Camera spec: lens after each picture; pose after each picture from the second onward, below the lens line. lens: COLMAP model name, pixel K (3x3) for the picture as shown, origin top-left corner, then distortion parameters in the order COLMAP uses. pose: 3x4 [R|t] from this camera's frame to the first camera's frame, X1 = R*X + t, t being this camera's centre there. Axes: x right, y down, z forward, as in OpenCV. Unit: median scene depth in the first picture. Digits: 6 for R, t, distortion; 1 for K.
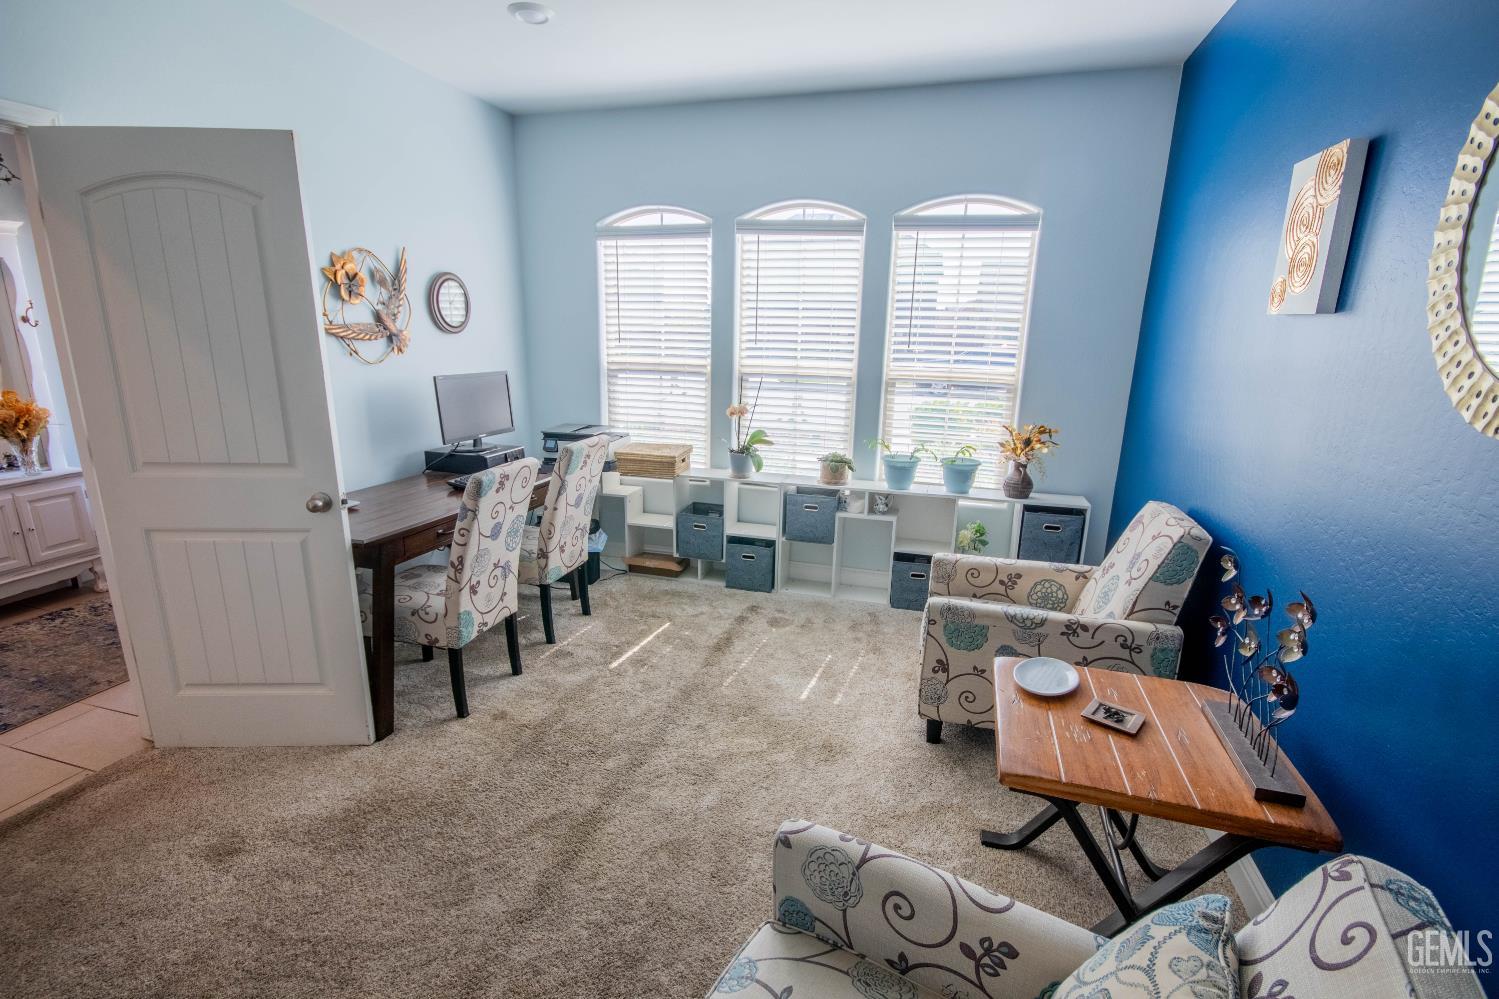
lens RADIAL K [[694.1, 0, 745.2], [0, 694.1, 508.0], [0, 0, 1]] dist [0.004963, -0.007781]
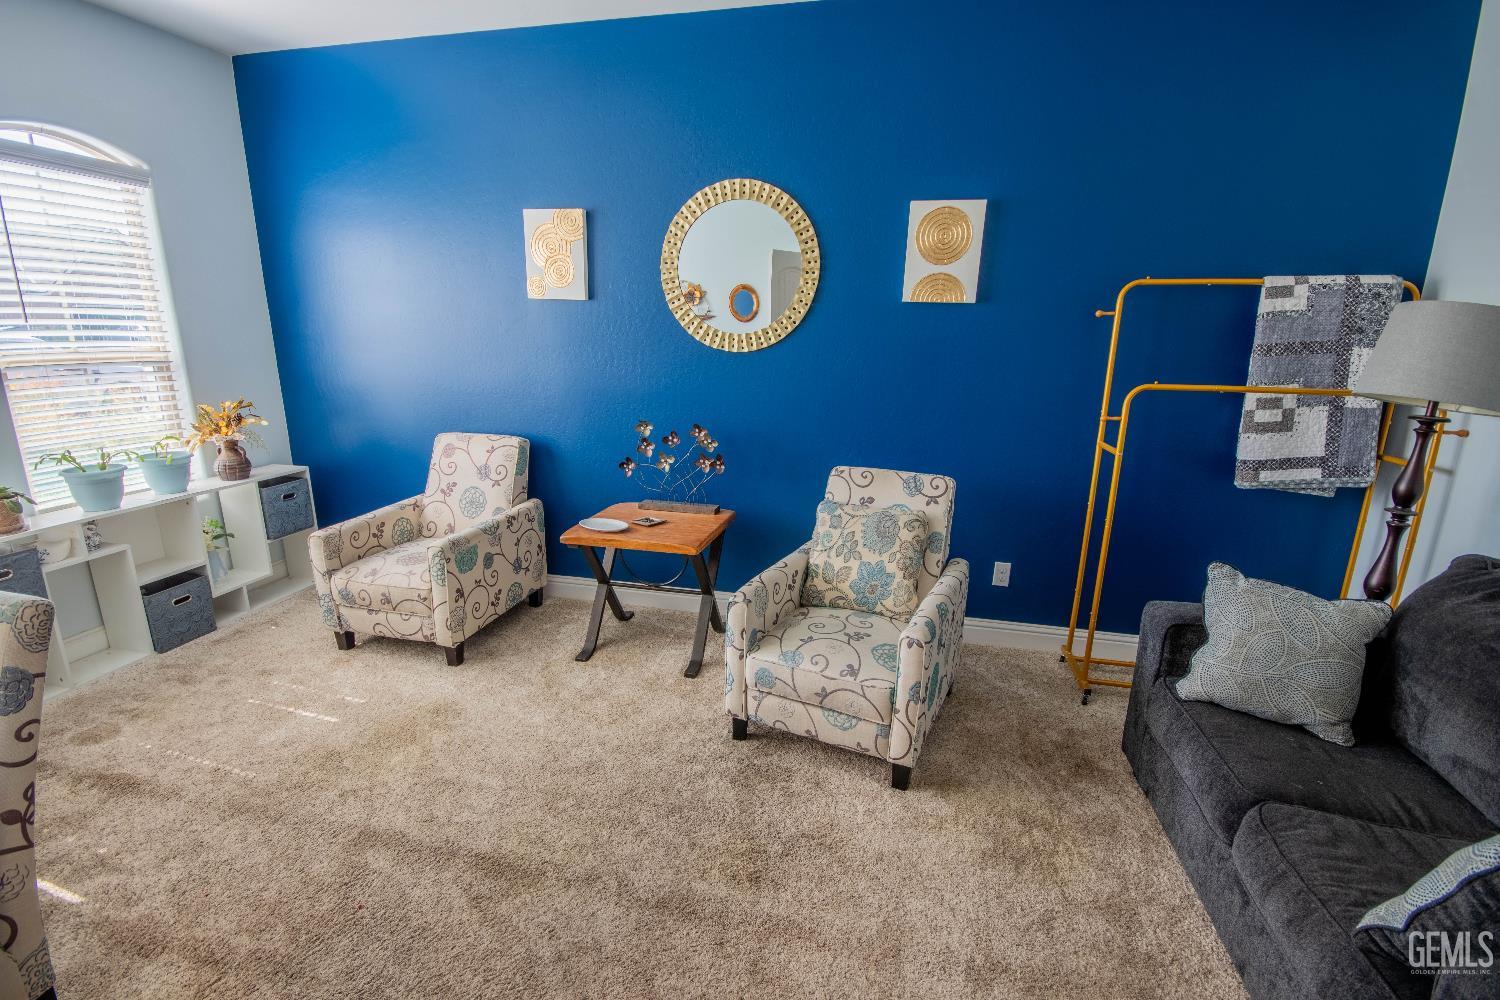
lens RADIAL K [[694.6, 0, 742.9], [0, 694.6, 499.5], [0, 0, 1]] dist [0.004963, -0.007781]
pose [[-0.058609, -0.260691, 0.963642, -0.826424], [0.224722, 0.937080, 0.267173, -0.126225], [-0.972659, 0.232210, 0.003661, 0.485724]]
